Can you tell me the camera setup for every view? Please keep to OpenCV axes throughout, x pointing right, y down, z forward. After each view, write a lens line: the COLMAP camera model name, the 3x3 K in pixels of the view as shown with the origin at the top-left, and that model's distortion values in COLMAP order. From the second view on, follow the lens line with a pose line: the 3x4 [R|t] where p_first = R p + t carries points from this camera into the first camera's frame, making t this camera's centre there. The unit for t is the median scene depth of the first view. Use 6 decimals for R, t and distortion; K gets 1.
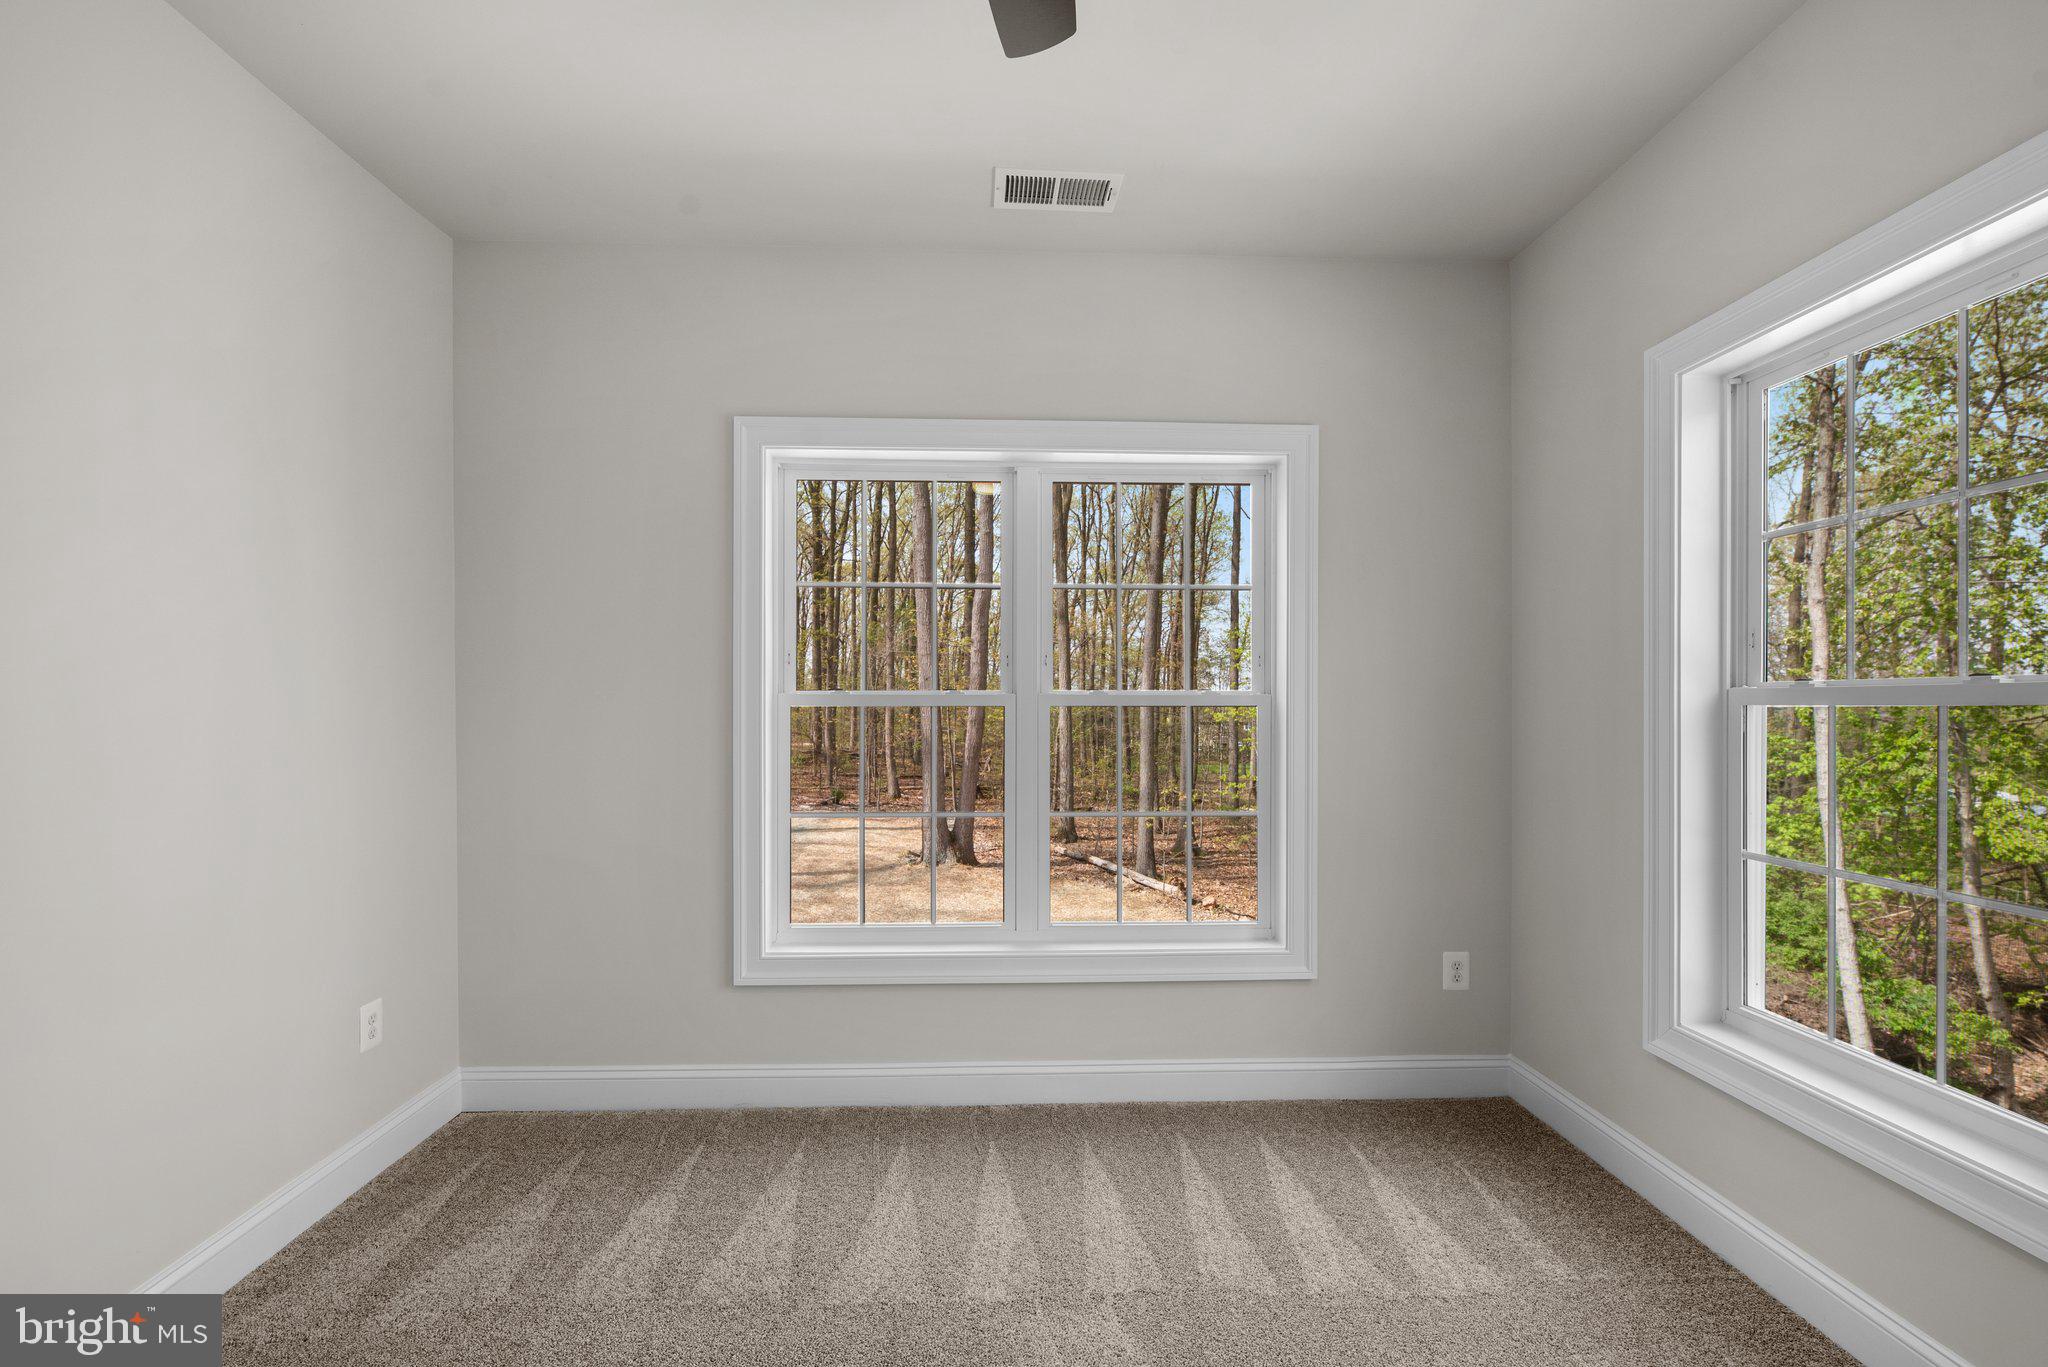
lens RADIAL K [[930.7, 0, 1035.6], [0, 930.7, 704.8], [0, 0, 1]] dist [0.002454, -0.000734]
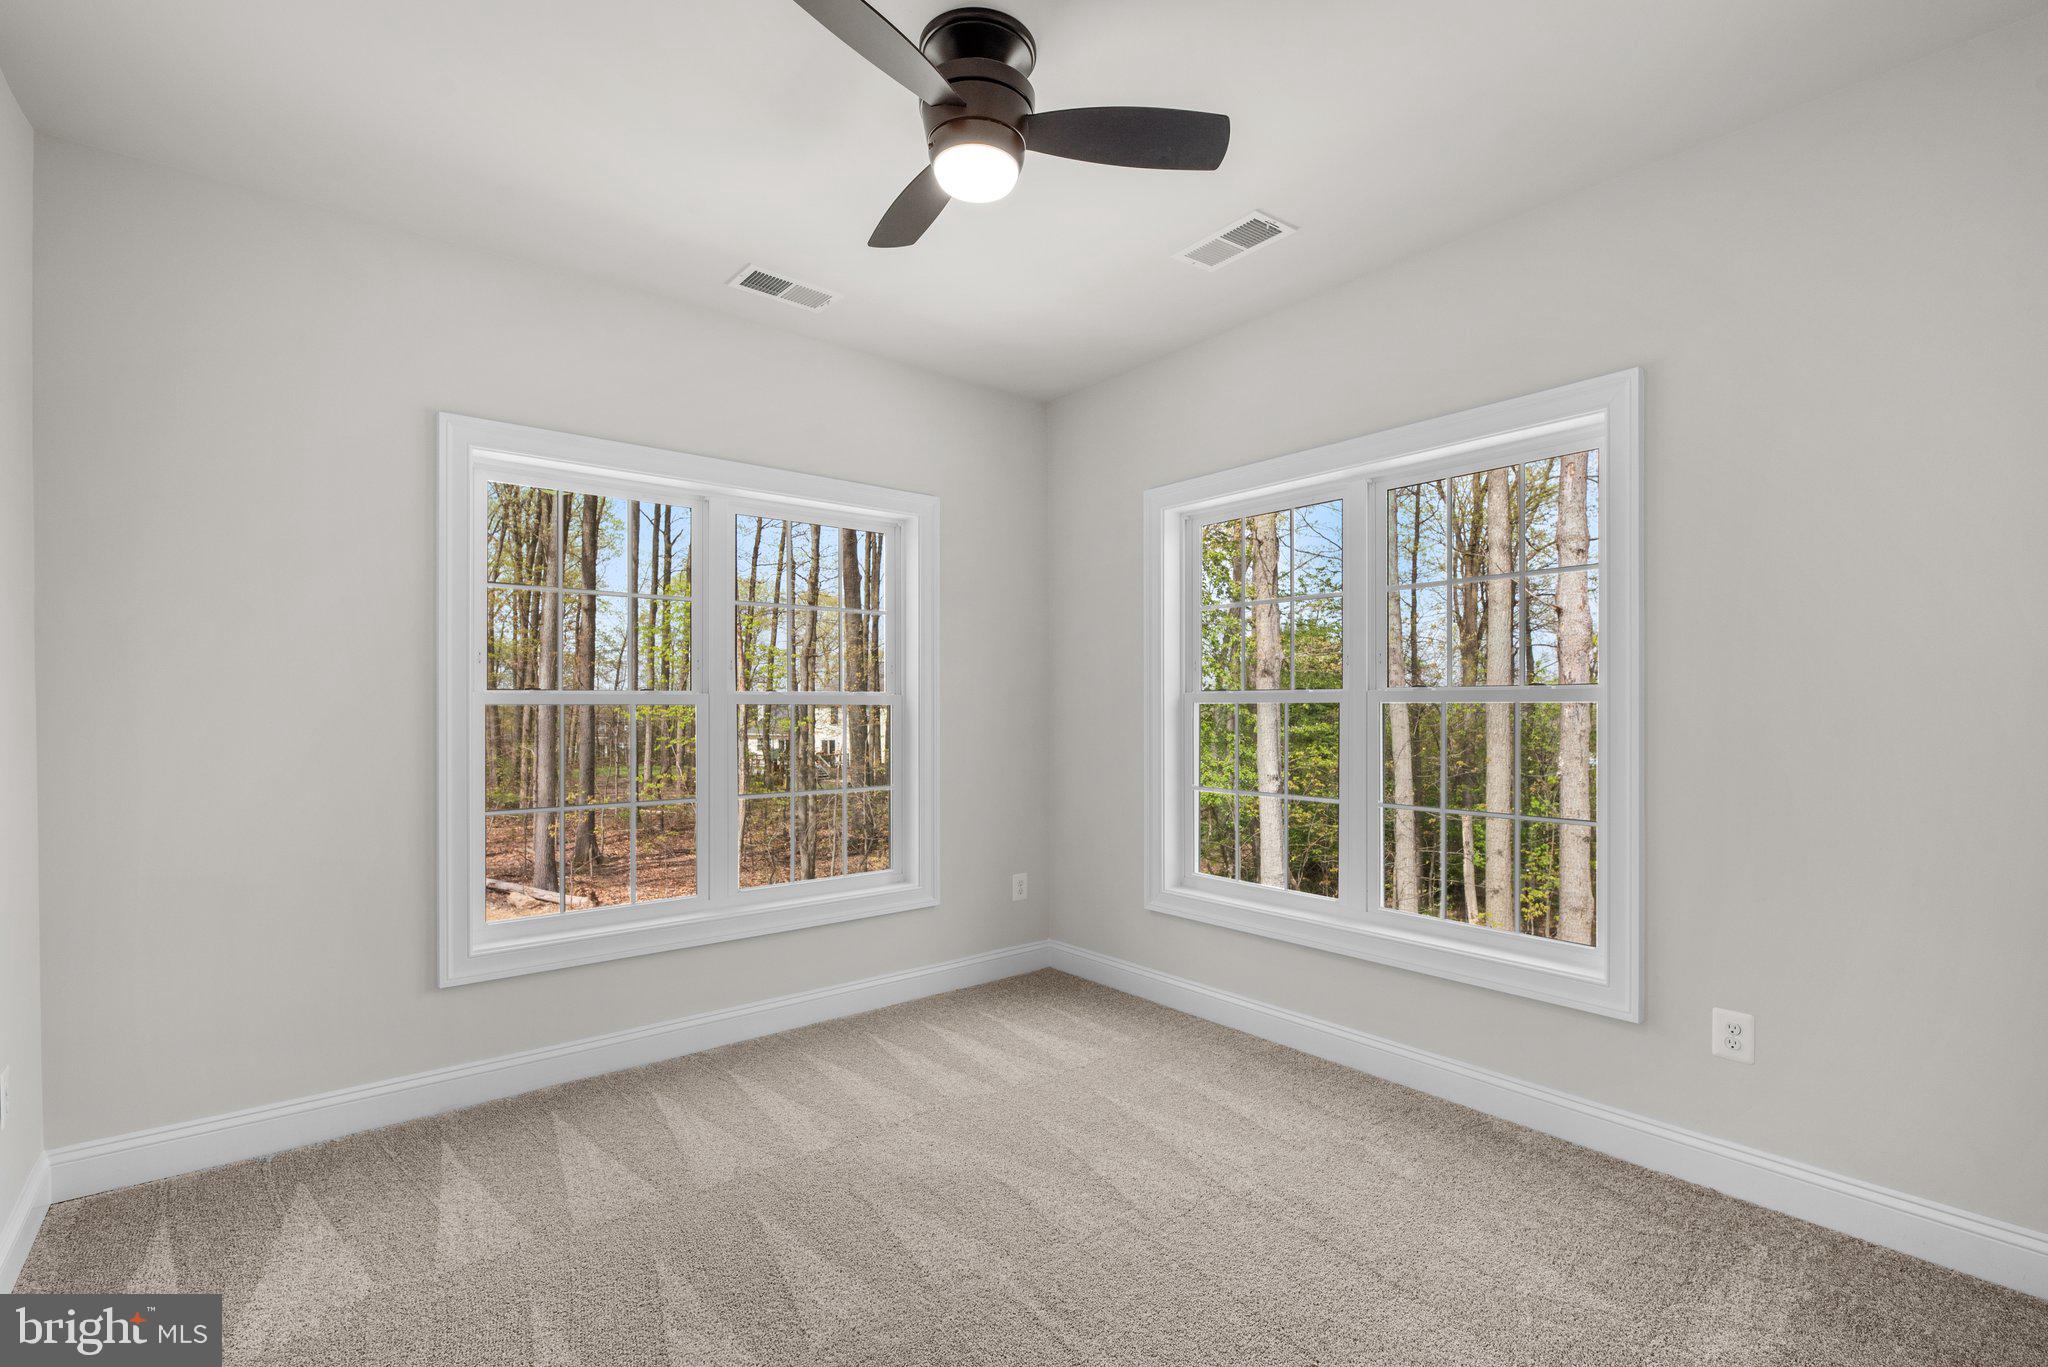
lens RADIAL K [[930.7, 0, 1035.6], [0, 930.7, 704.8], [0, 0, 1]] dist [0.002454, -0.000734]
pose [[0.794399, -0.003064, 0.607389, -0.426060], [0.002174, 0.999995, 0.002201, -0.000209], [-0.607393, -0.000428, 0.794402, -0.170451]]
